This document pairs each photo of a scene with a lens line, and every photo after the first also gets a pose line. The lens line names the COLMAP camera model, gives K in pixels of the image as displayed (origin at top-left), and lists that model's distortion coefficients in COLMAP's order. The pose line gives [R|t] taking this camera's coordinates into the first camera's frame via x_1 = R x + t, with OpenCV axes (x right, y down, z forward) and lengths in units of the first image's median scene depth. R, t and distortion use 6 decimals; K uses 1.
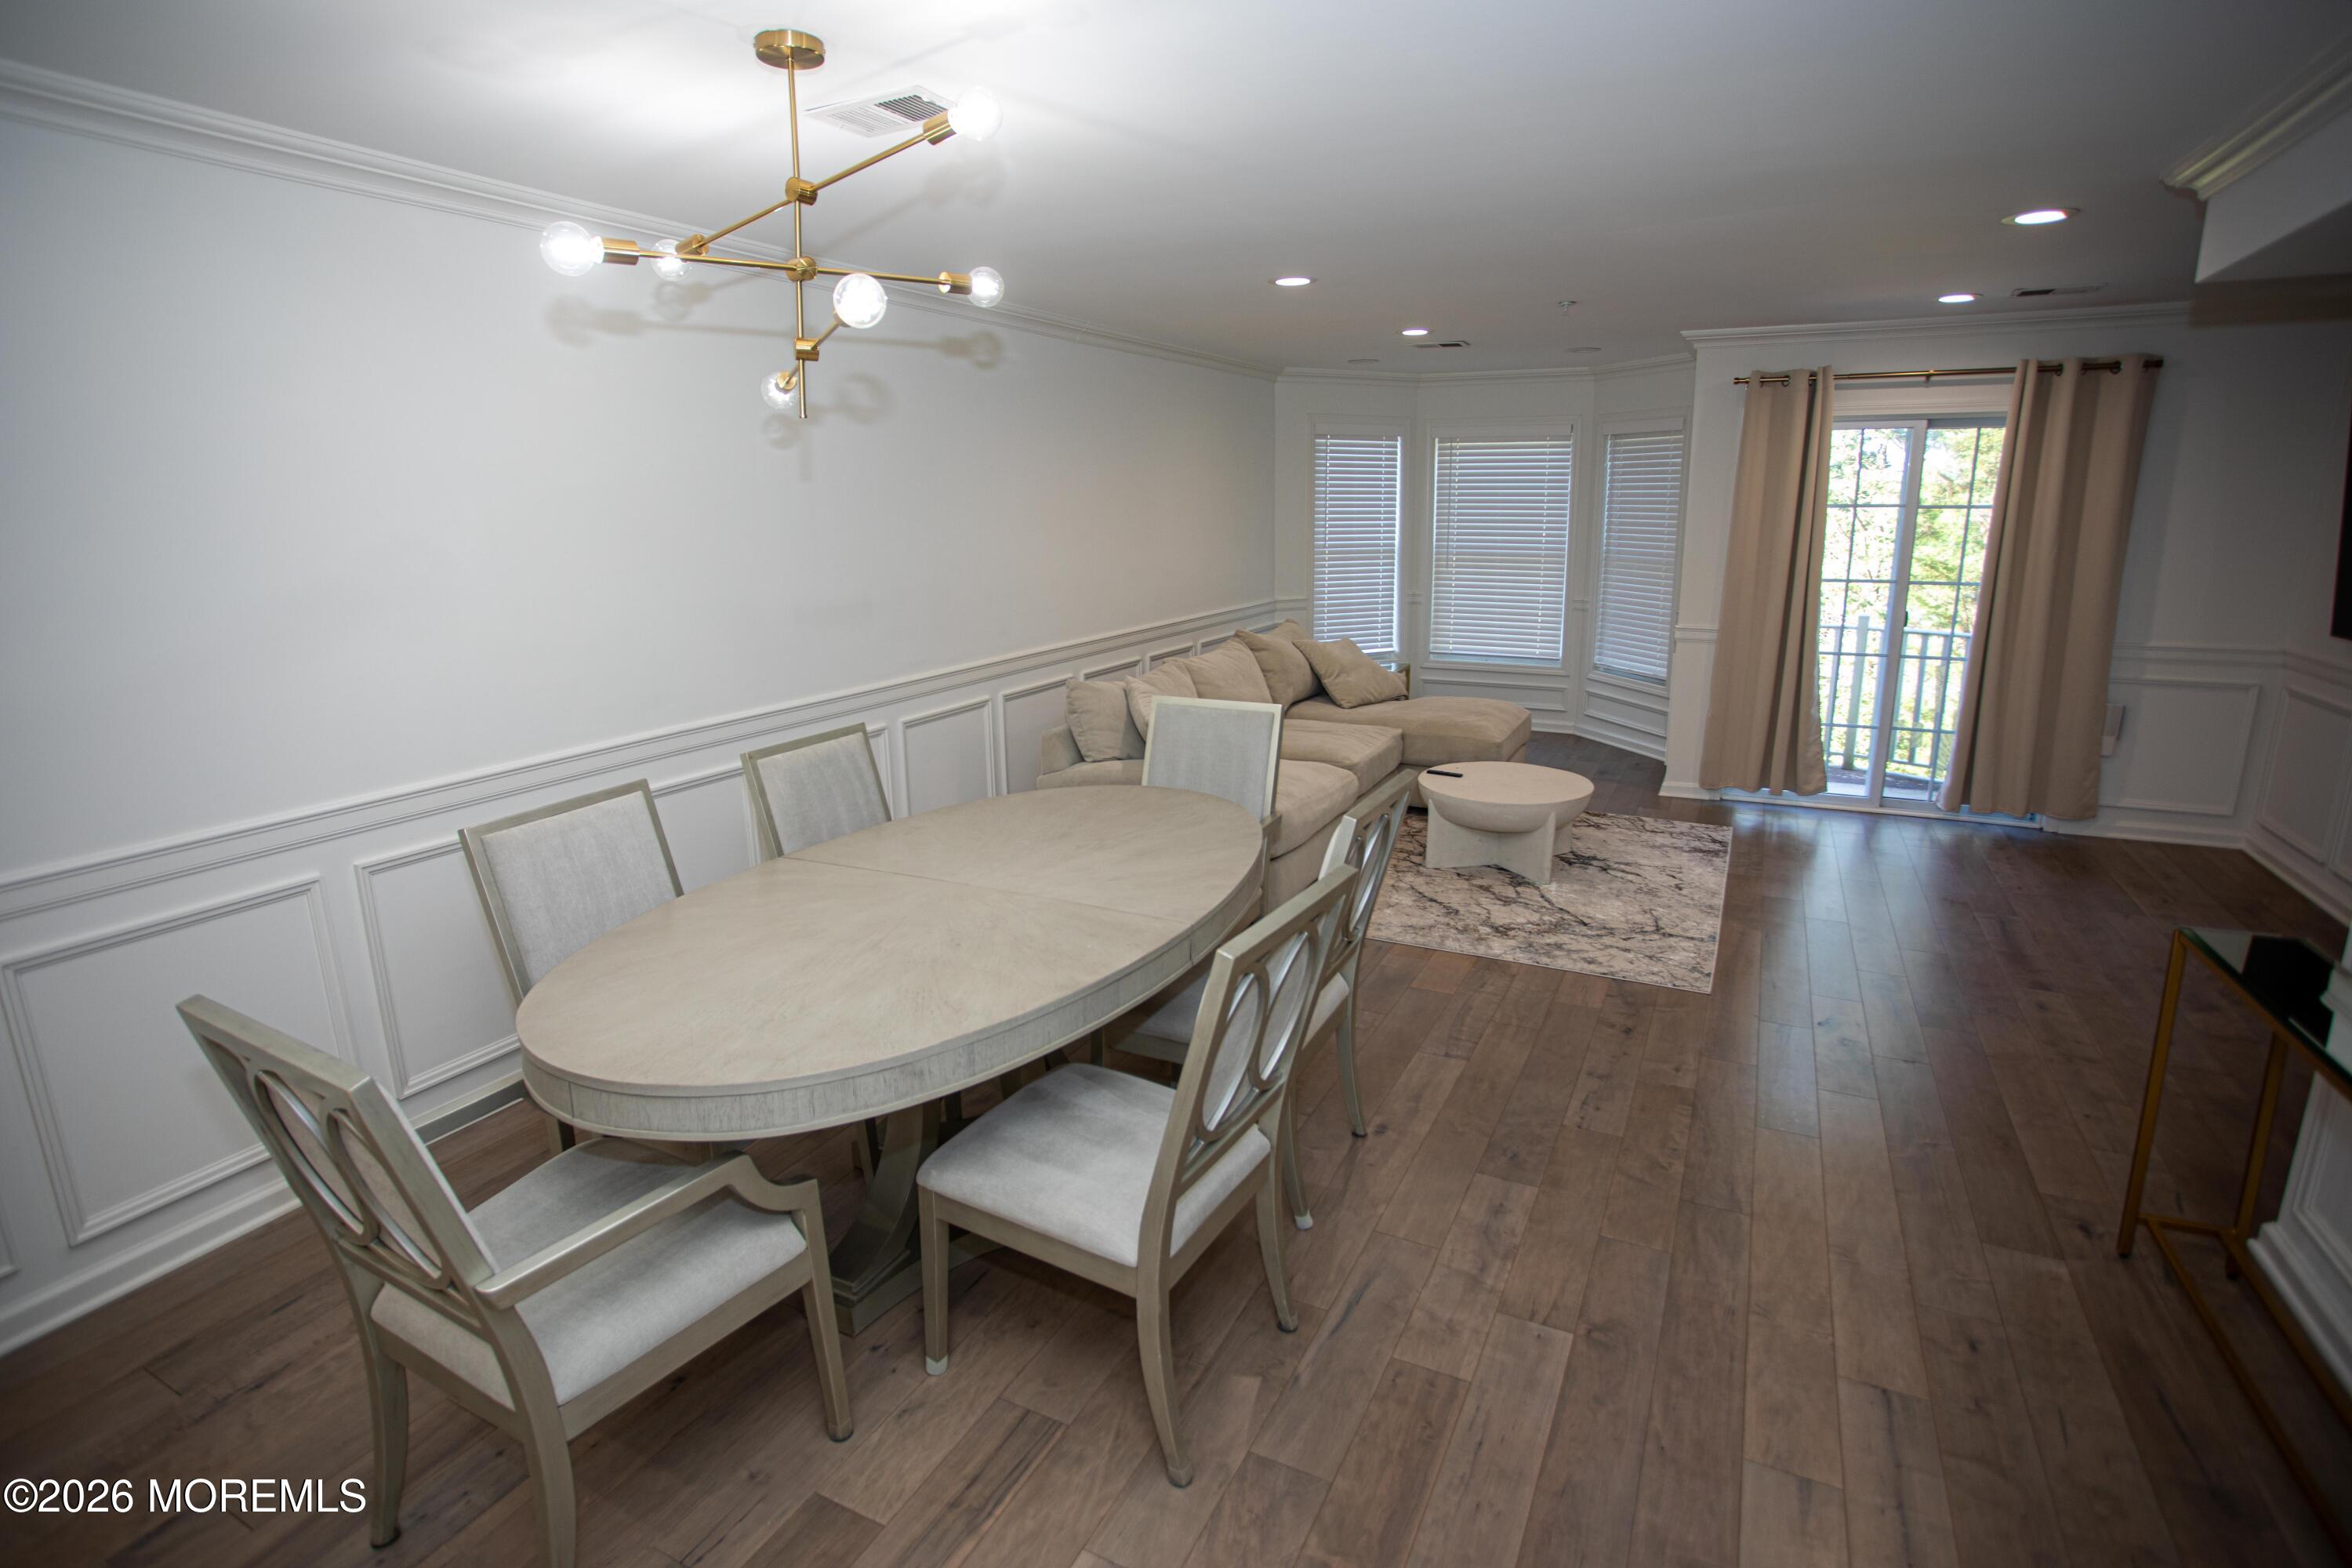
lens RADIAL K [[1157.5, 0, 1185.2], [0, 1157.5, 768.8], [0, 0, 1]] dist [-0.055849, 0.028618]
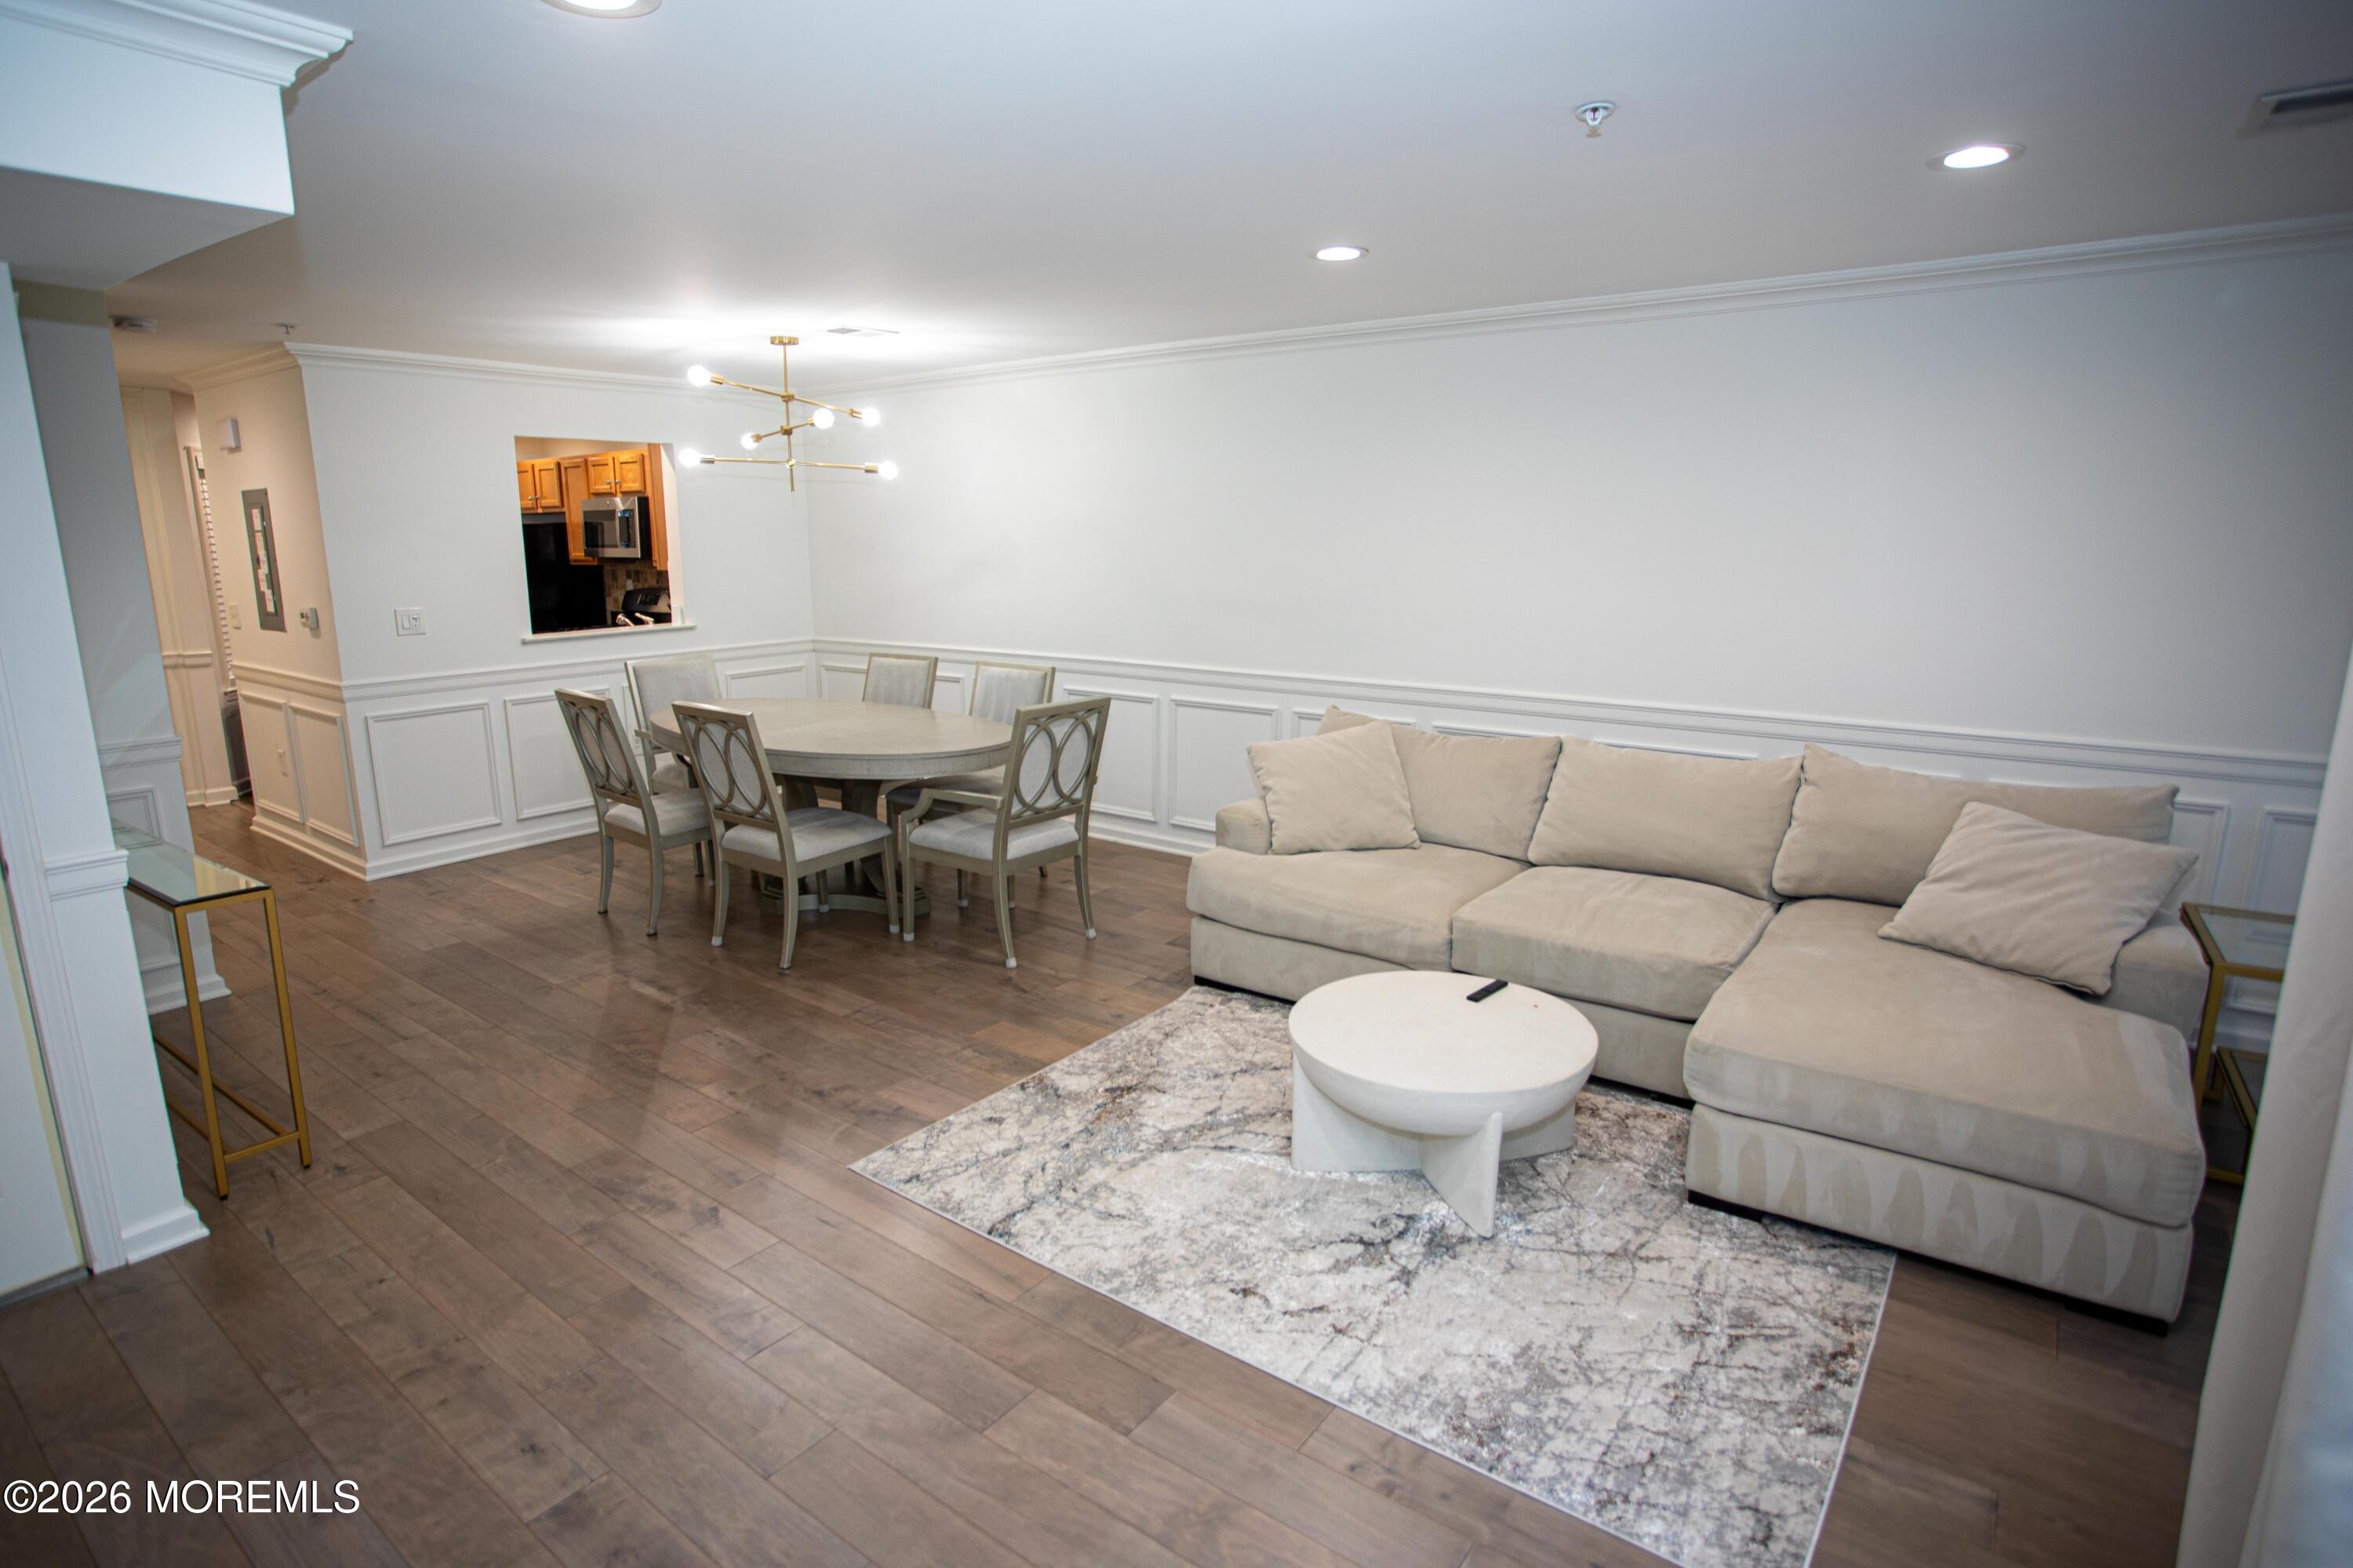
lens RADIAL K [[1186.3, 0, 1171.1], [0, 1186.3, 778.4], [0, 0, 1]] dist [-0.078064, 0.039339]
pose [[-0.168361, 0.218231, -0.961265, 0.826992], [-0.214180, 0.943788, 0.251776, -0.221719], [0.962175, 0.248273, -0.112156, 0.901897]]
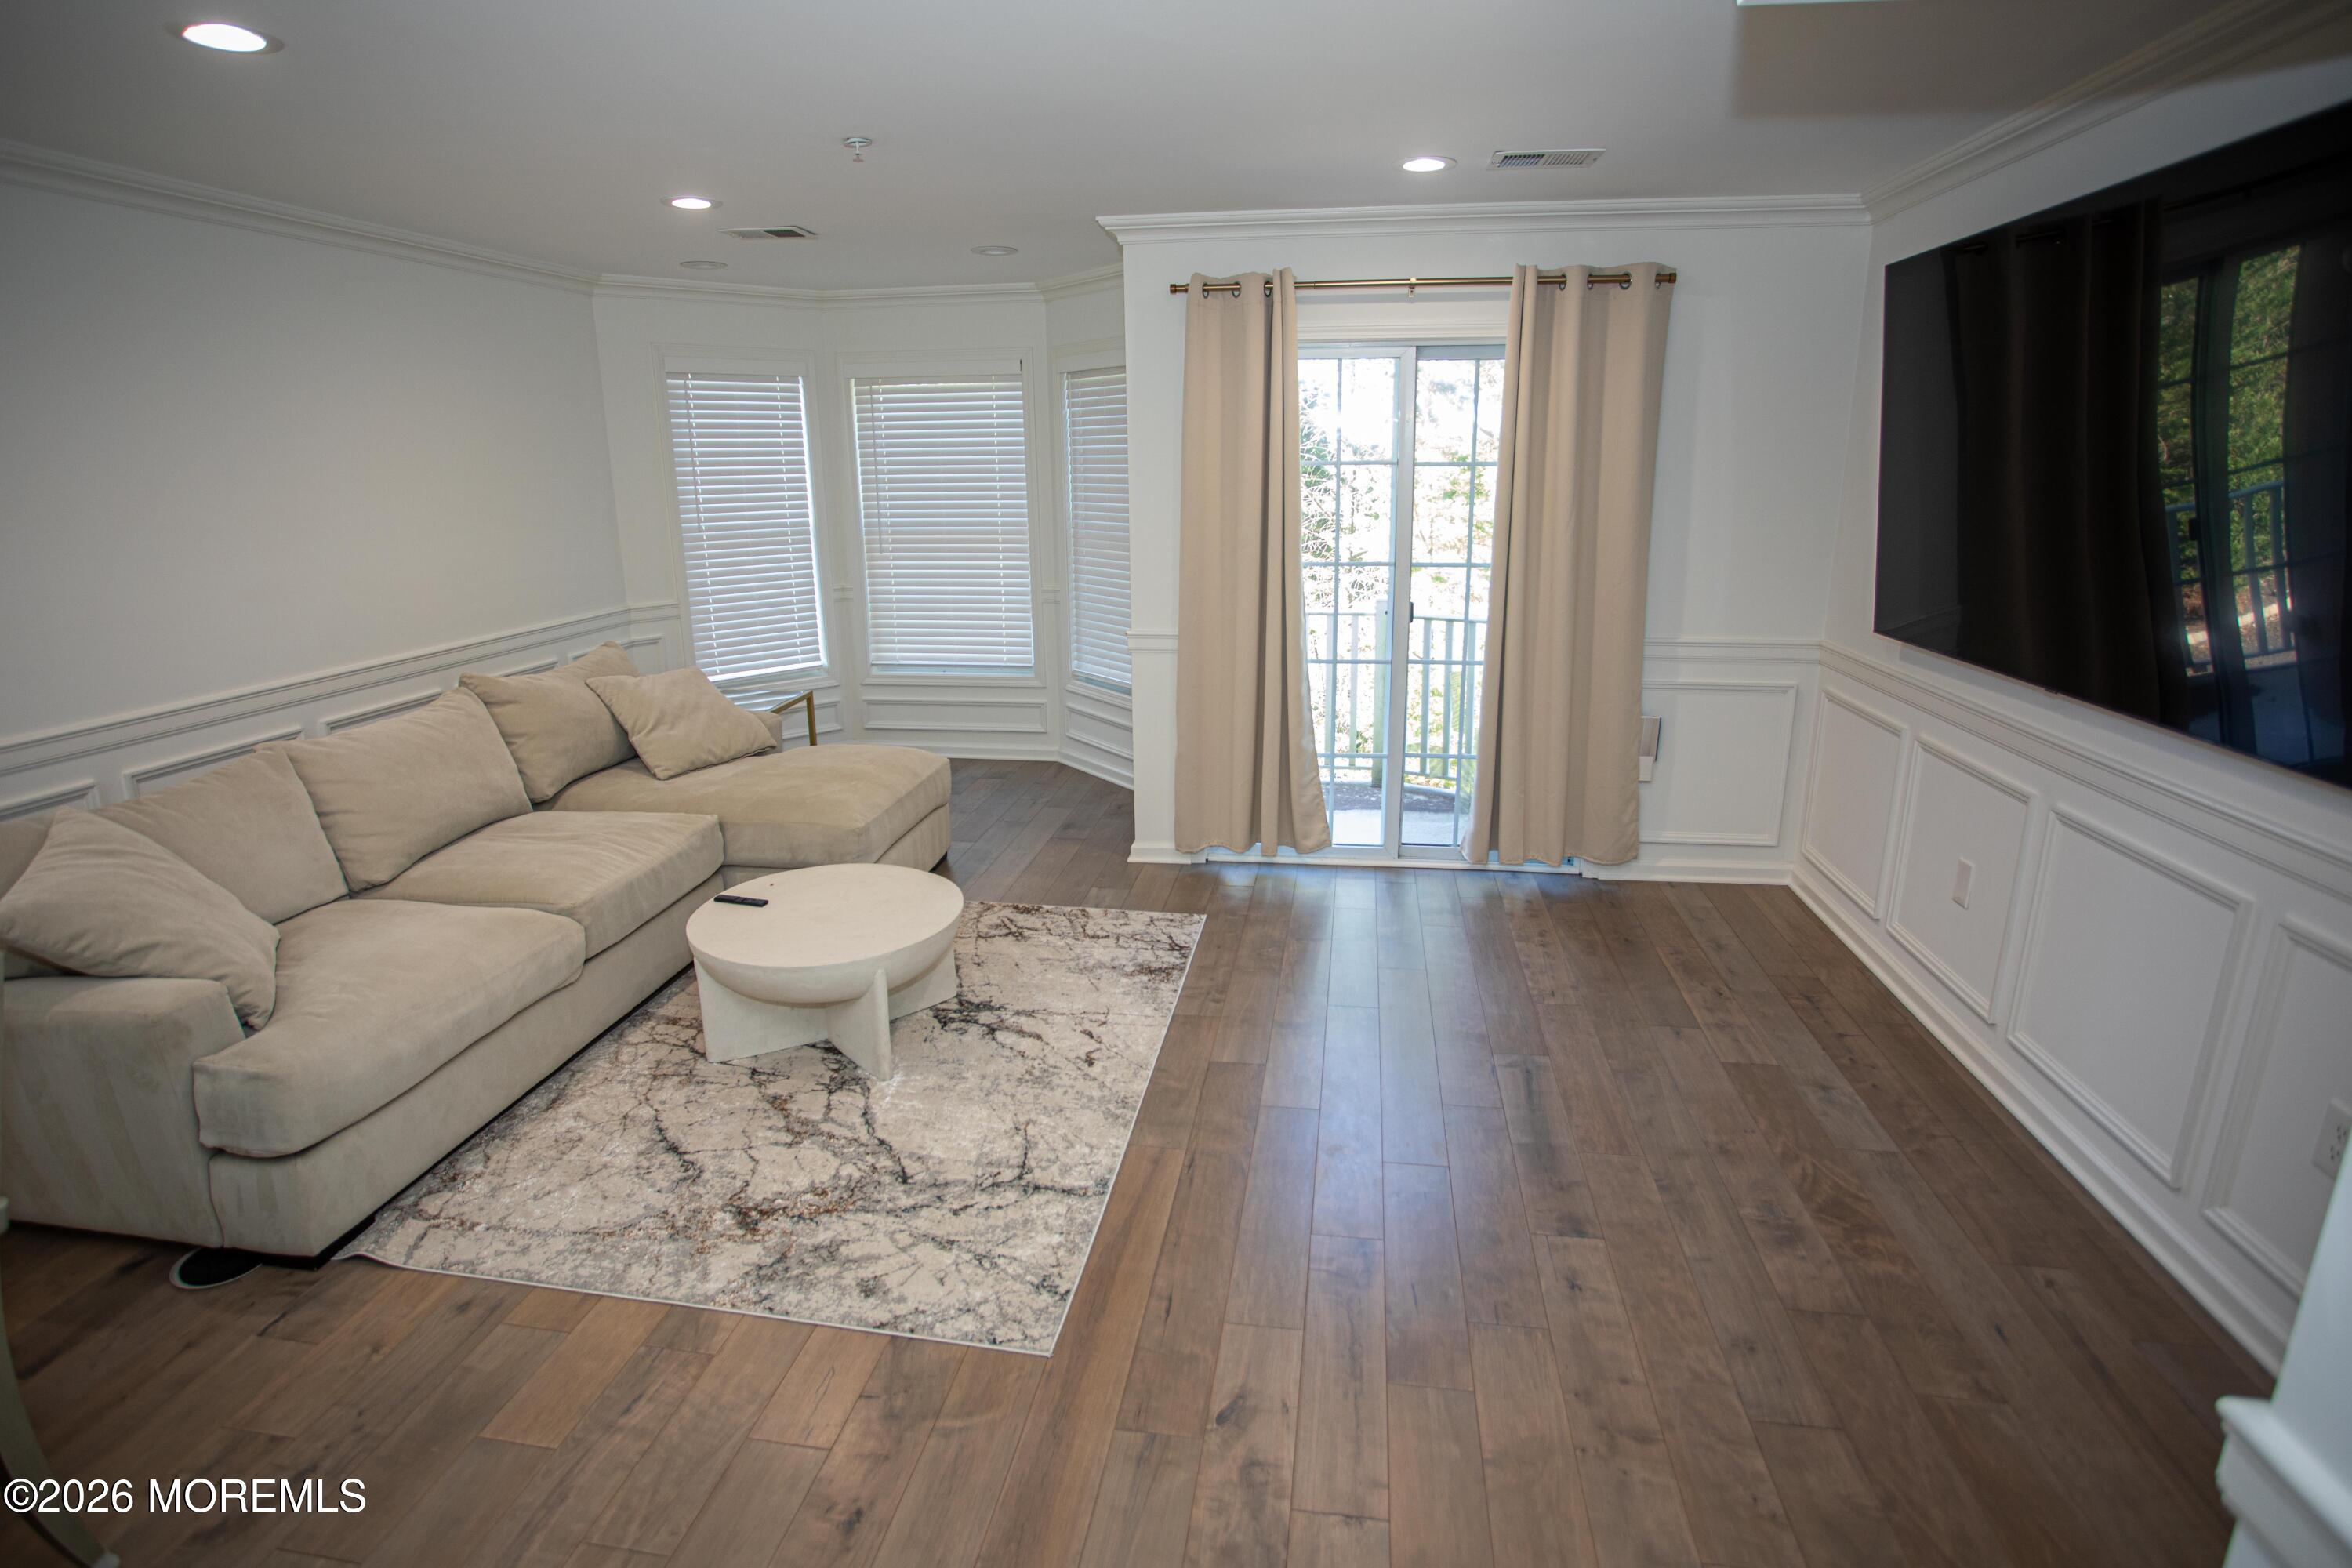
lens RADIAL K [[1185.8, 0, 1170.6], [0, 1185.8, 778.4], [0, 0, 1]] dist [-0.078064, 0.039339]
pose [[0.953085, -0.079499, 0.292078, 0.271557], [0.069830, 0.996614, 0.043400, -0.075207], [-0.294539, -0.020968, 0.955409, 0.327642]]
